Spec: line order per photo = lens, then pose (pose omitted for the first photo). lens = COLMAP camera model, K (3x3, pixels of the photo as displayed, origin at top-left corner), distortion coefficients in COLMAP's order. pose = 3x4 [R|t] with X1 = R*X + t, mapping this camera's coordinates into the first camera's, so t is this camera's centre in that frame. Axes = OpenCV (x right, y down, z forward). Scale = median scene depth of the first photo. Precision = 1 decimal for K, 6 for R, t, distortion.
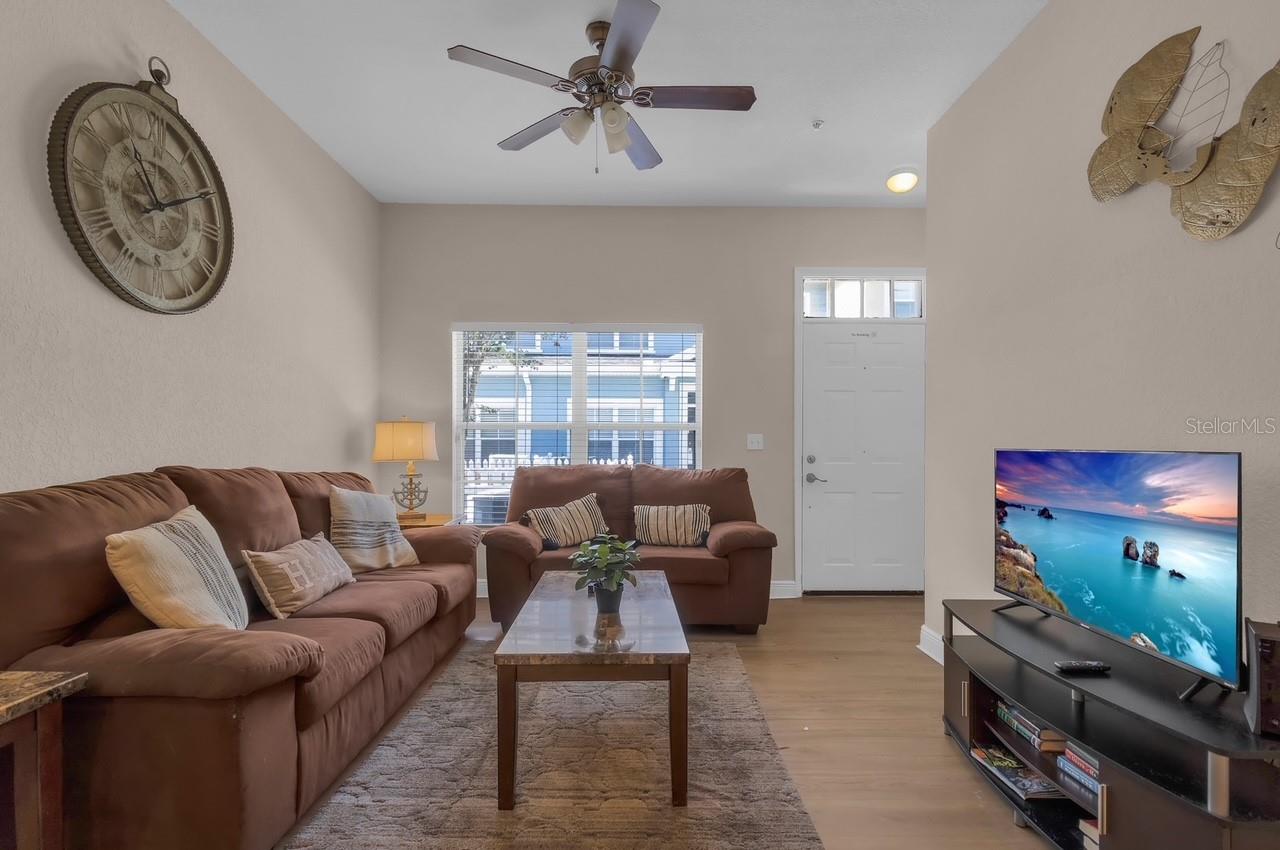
lens RADIAL K [[605.8, 0, 637.3], [0, 605.8, 445.9], [0, 0, 1]] dist [0.002041, 0.000108]
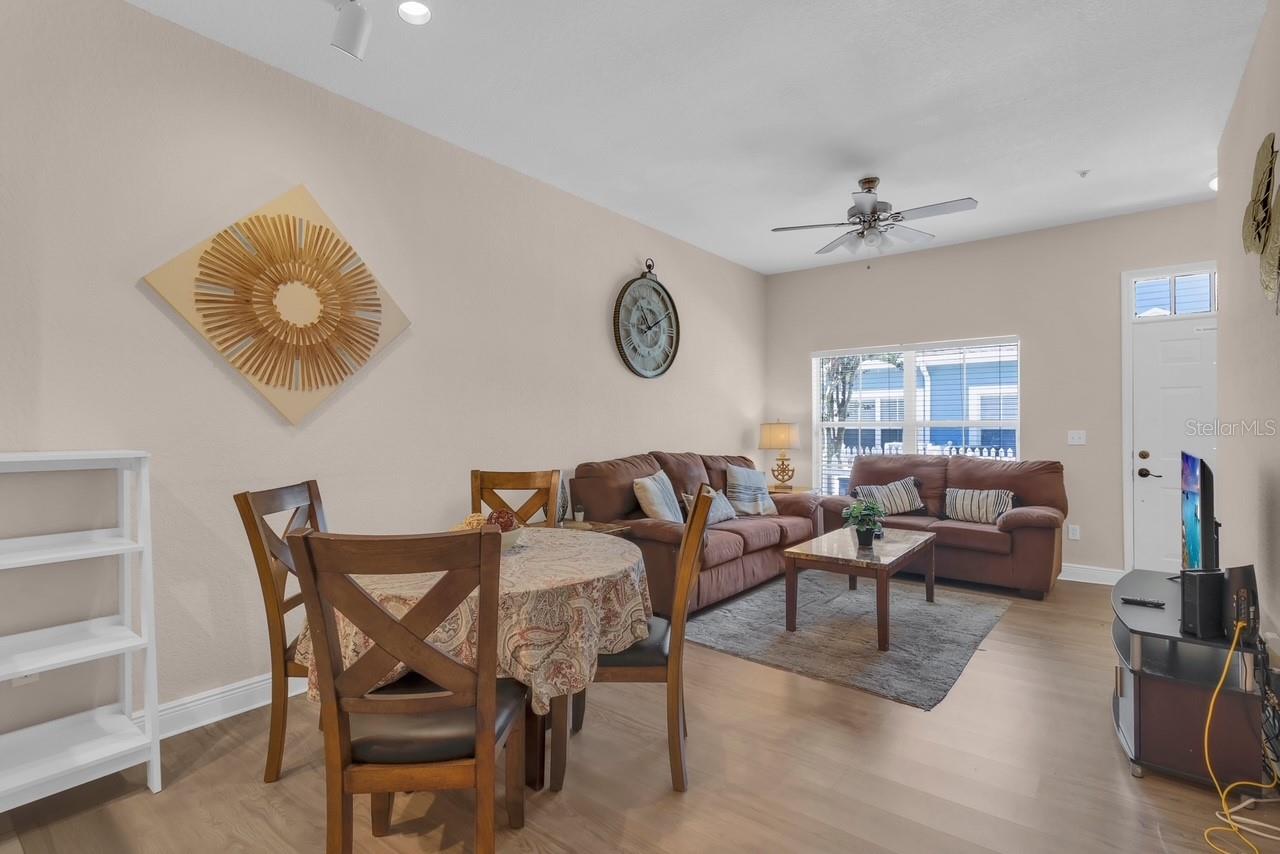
lens RADIAL K [[610.9, 0, 647.6], [0, 610.9, 424.7], [0, 0, 1]] dist [0.002860, 0.001017]
pose [[0.784742, -0.006771, -0.619786, 0.459285], [0.000566, 0.999948, -0.010207, -0.032550], [0.619822, 0.007659, 0.784705, -0.590573]]
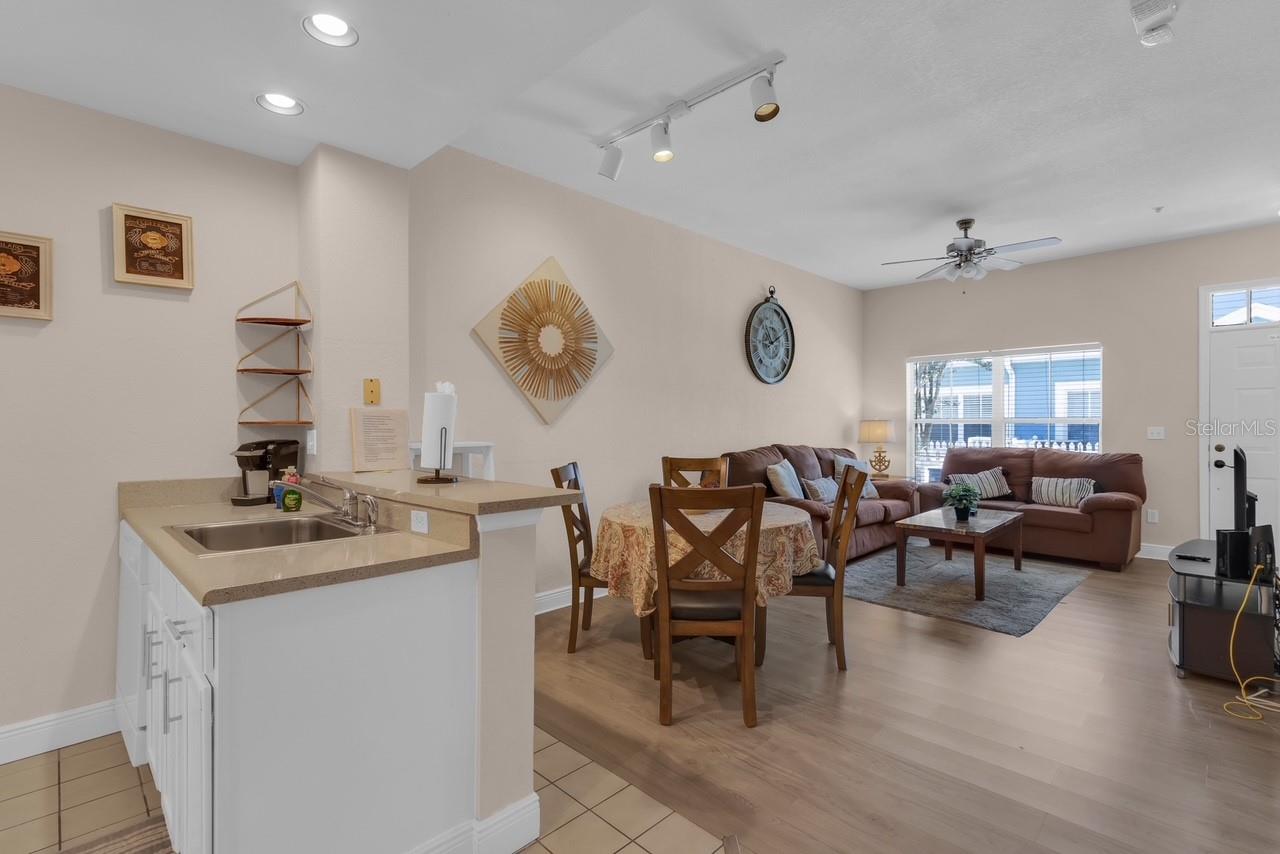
lens RADIAL K [[598.0, 0, 641.0], [0, 598.0, 424.5], [0, 0, 1]] dist [0.002355, -0.000284]
pose [[0.703539, -0.002319, -0.710653, 0.549221], [0.001684, 0.999997, -0.001597, -0.040102], [0.710654, -0.000073, 0.703541, -1.038870]]
